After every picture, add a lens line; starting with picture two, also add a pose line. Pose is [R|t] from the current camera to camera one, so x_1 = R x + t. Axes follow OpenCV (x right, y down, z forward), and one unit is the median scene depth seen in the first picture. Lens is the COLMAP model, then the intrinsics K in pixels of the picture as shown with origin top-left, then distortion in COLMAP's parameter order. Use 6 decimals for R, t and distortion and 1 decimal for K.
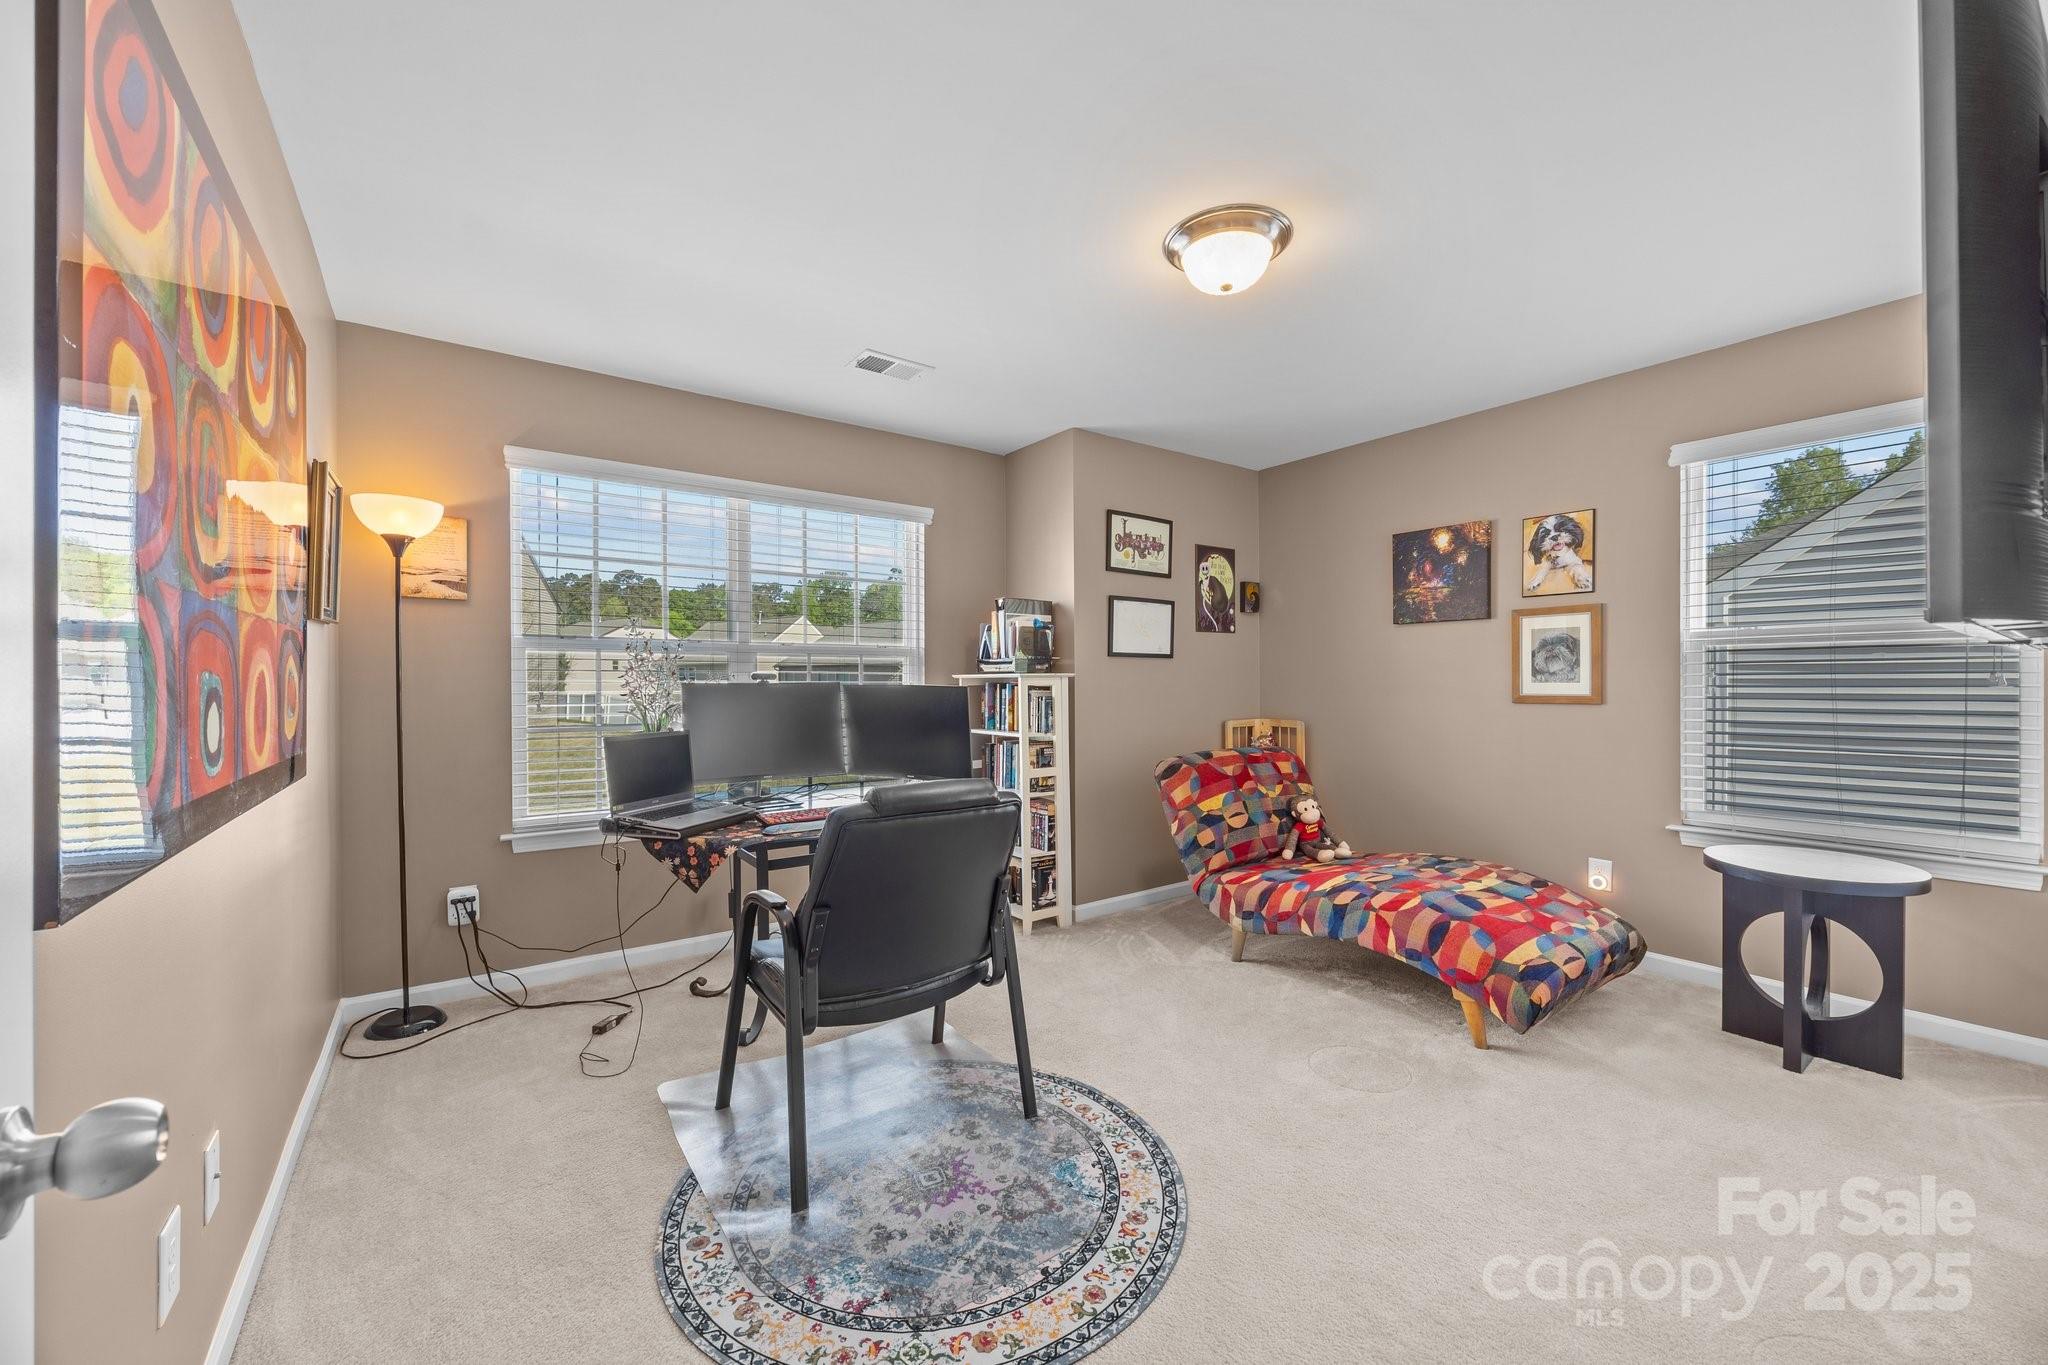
lens RADIAL K [[787.6, 0, 1039.8], [0, 787.6, 687.6], [0, 0, 1]] dist [0.003543, -0.001938]
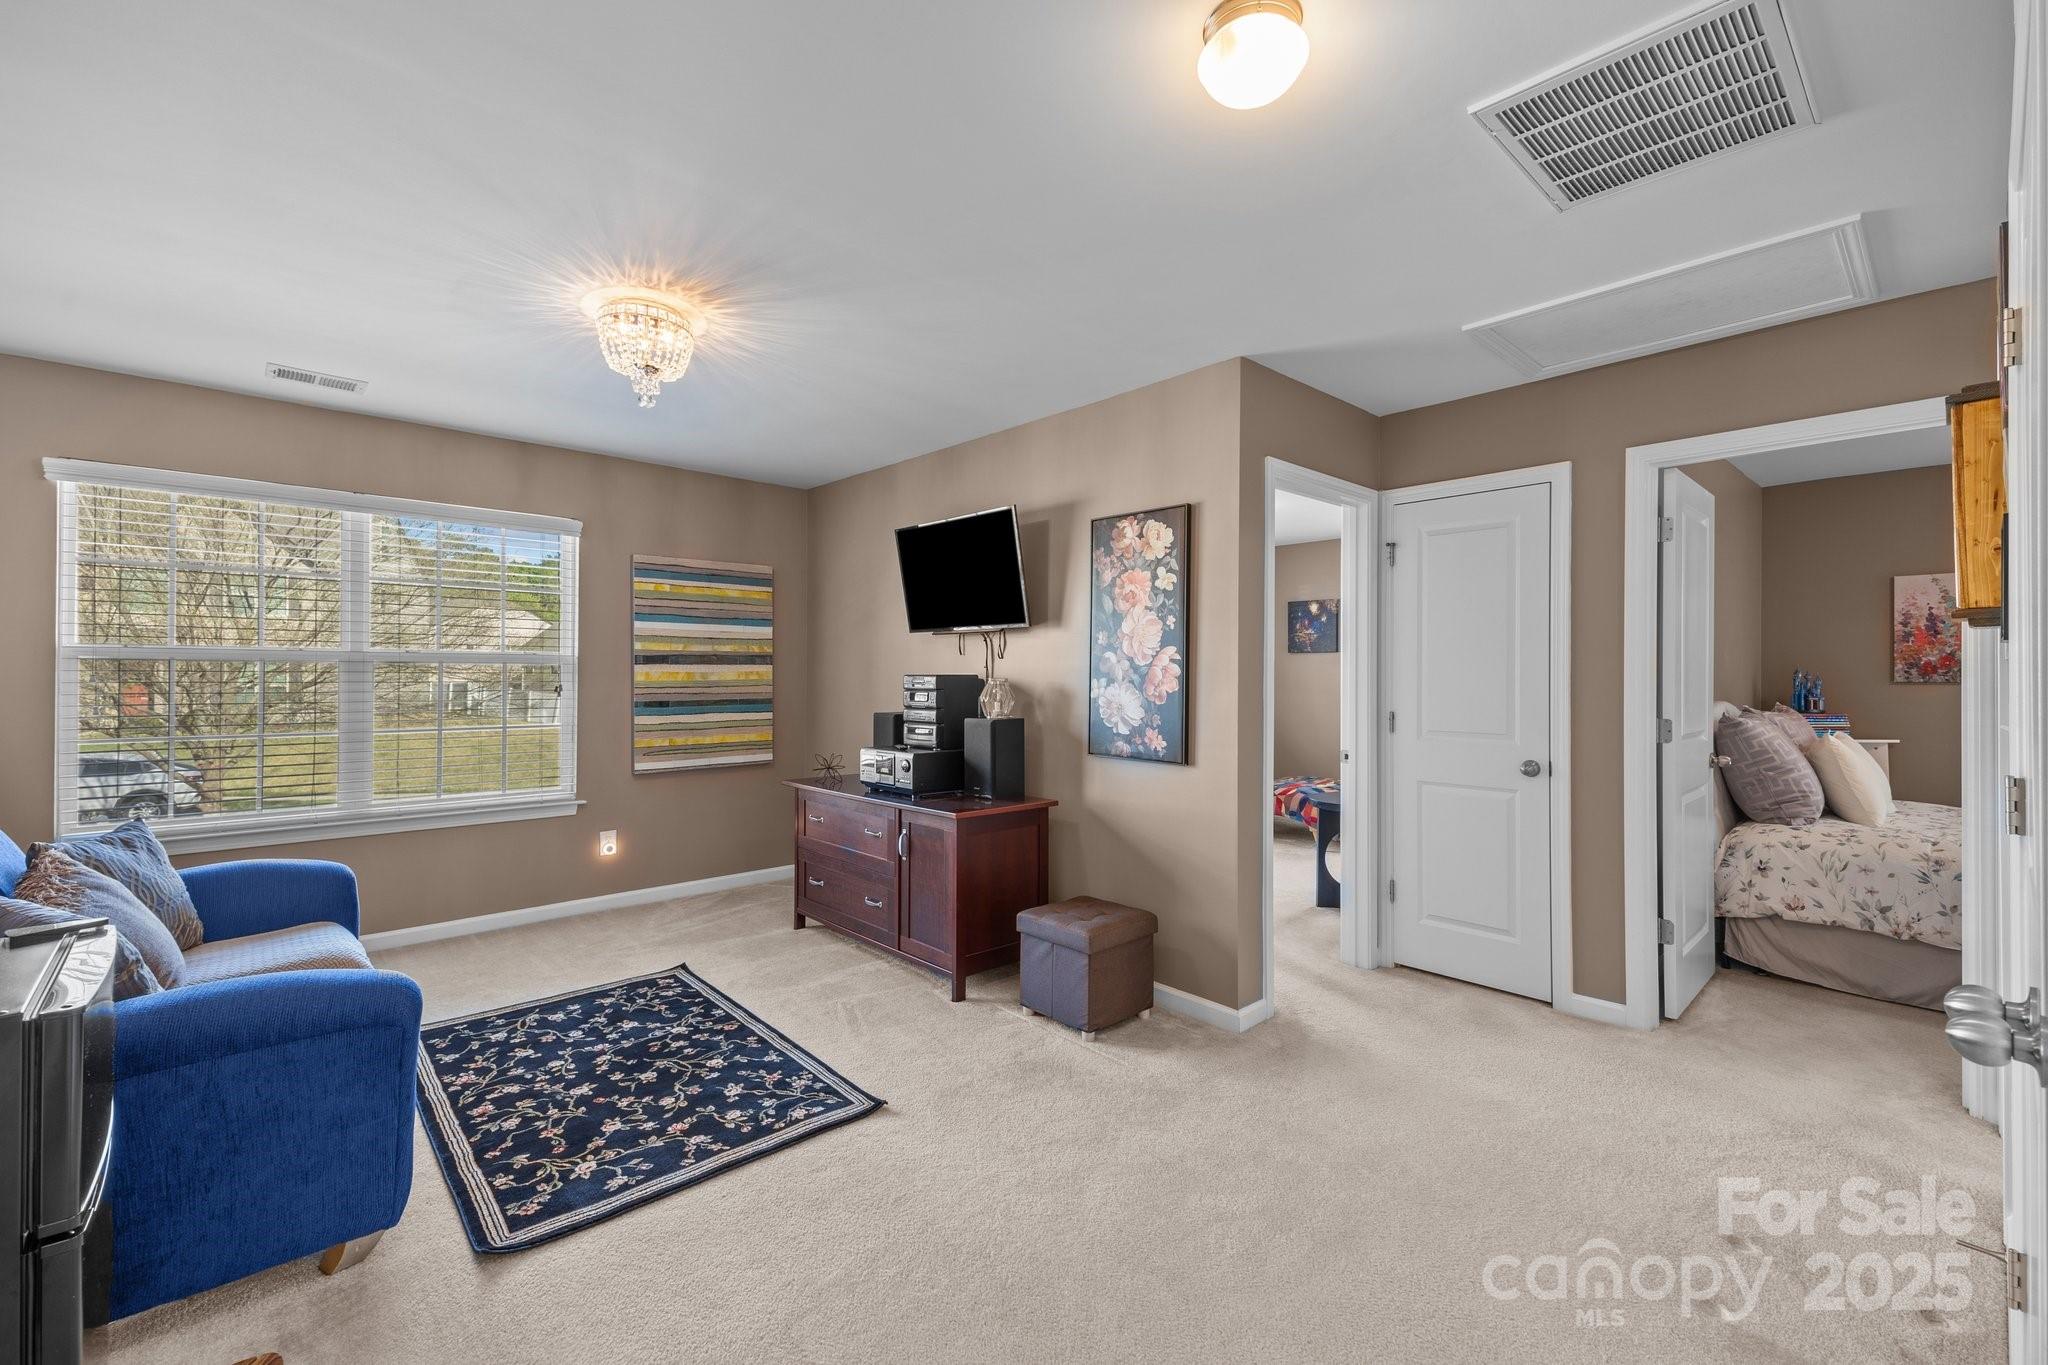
lens RADIAL K [[874.1, 0, 1019.7], [0, 874.1, 671.5], [0, 0, 1]] dist [-0.020834, 0.002333]
pose [[0.994337, 0.006775, 0.106060, -0.381205], [-0.006666, 0.999977, -0.001376, -0.032024], [-0.106067, 0.000661, 0.994359, -0.938665]]
